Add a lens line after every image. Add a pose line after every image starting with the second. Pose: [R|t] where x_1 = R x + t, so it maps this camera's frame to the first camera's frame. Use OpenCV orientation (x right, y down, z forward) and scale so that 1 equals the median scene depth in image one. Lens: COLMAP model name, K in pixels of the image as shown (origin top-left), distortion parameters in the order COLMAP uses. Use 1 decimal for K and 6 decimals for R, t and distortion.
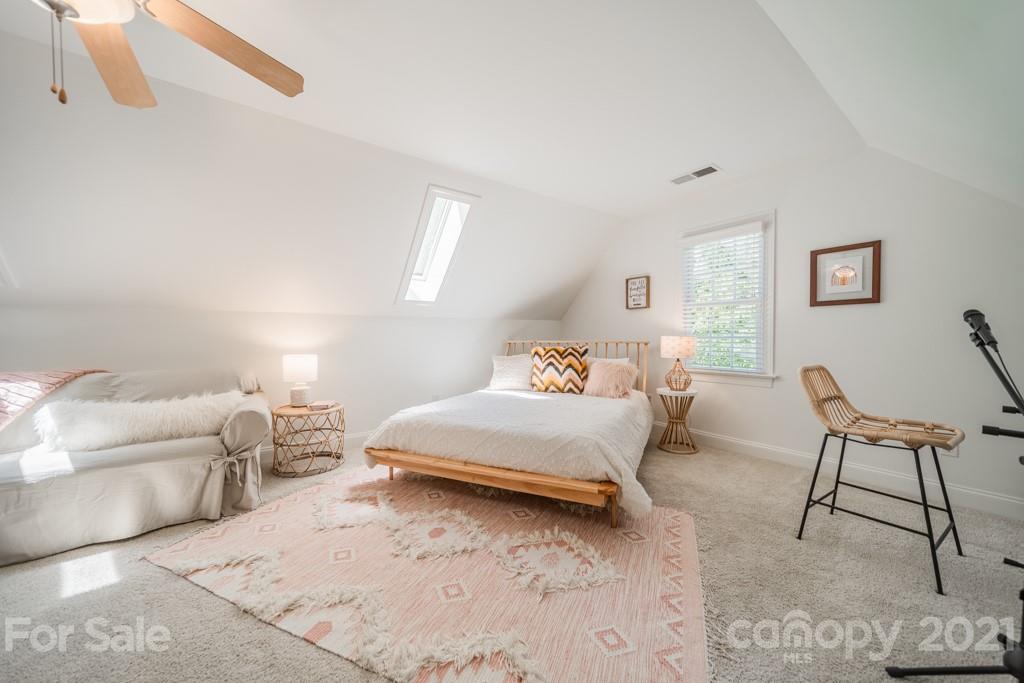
lens RADIAL K [[350.8, 0, 516.7], [0, 350.8, 338.4], [0, 0, 1]] dist [0.004997, -0.000092]
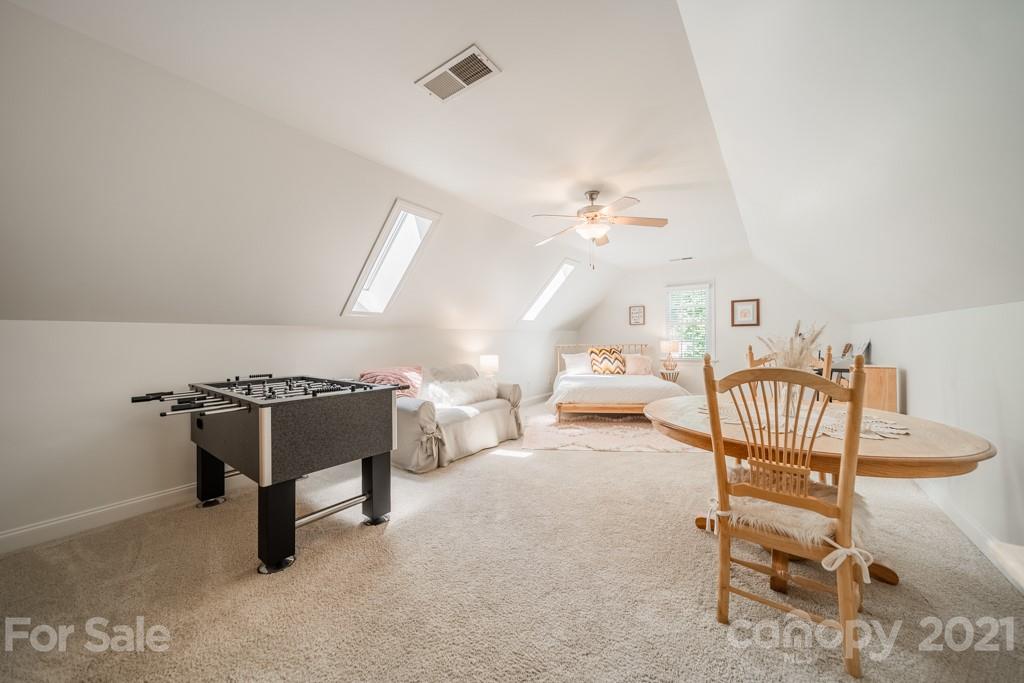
lens RADIAL K [[350.8, 0, 507.1], [0, 350.8, 340.9], [0, 0, 1]] dist [0.004997, -0.000092]
pose [[0.957203, -0.012532, 0.289147, -0.874096], [0.010418, 0.999907, 0.008848, -0.032009], [-0.289231, -0.005458, 0.957244, -0.517366]]
